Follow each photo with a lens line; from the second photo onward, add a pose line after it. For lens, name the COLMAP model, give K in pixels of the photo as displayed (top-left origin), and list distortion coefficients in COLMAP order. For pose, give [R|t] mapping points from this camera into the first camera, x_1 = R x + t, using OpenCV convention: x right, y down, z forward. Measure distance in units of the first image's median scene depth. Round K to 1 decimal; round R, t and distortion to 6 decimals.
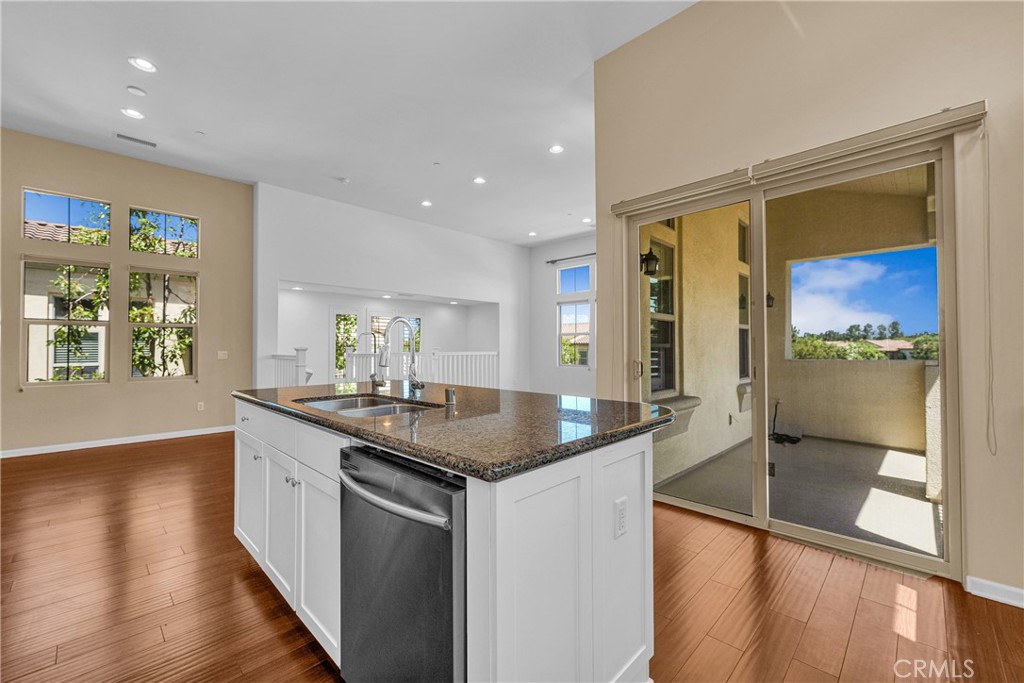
lens RADIAL K [[420.0, 0, 508.8], [0, 420.0, 341.6], [0, 0, 1]] dist [0.001394, 0.000219]
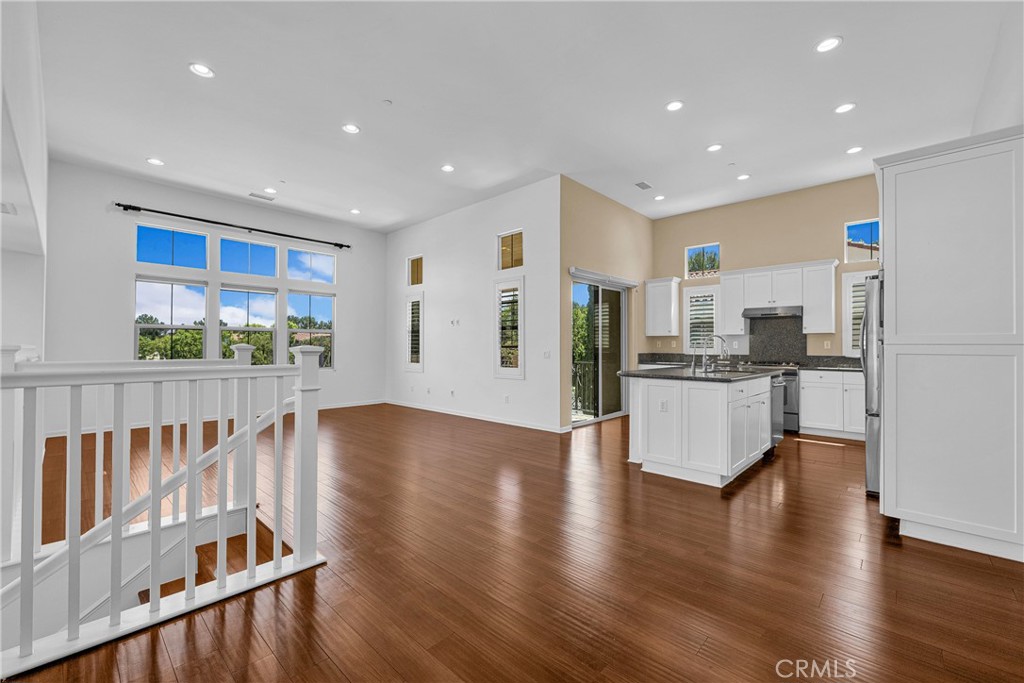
lens RADIAL K [[420.0, 0, 508.8], [0, 420.0, 341.6], [0, 0, 1]] dist [0.001394, 0.000219]
pose [[-0.029569, 0.013581, 0.999470, -0.720781], [-0.017788, 0.999742, -0.014111, 0.008995], [-0.999404, -0.018196, -0.029320, 0.622629]]
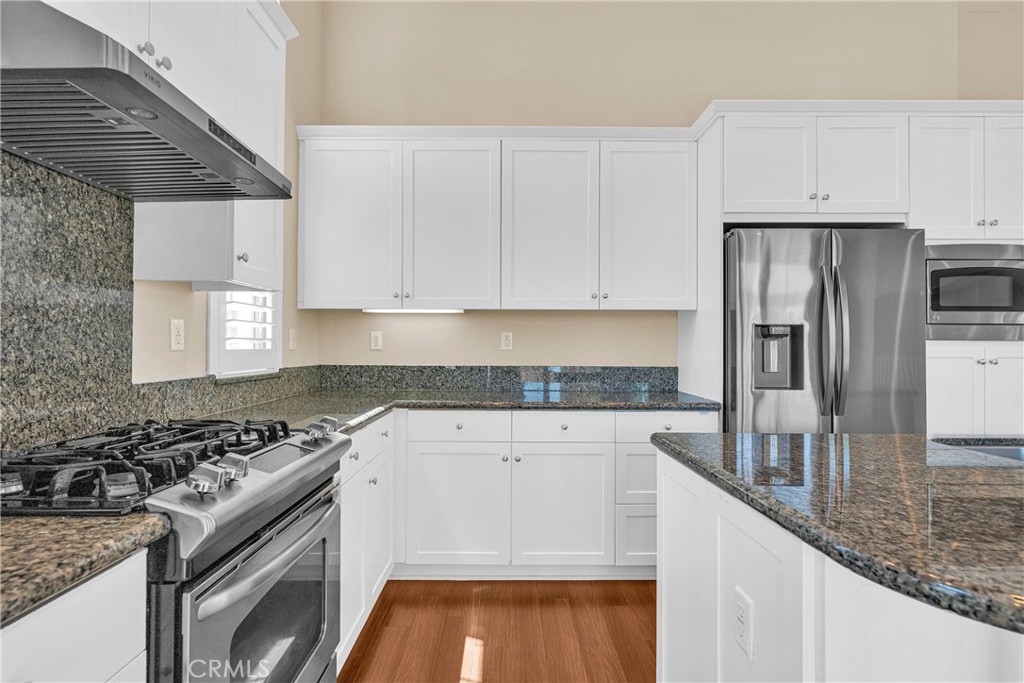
lens RADIAL K [[511.3, 0, 507.0], [0, 511.3, 343.0], [0, 0, 1]] dist [-0.003146, 0.000250]
pose [[-0.703847, -0.008271, -0.710304, 0.198563], [0.006200, 0.999823, -0.017786, 0.001525], [0.710325, -0.016923, -0.703671, 0.240729]]
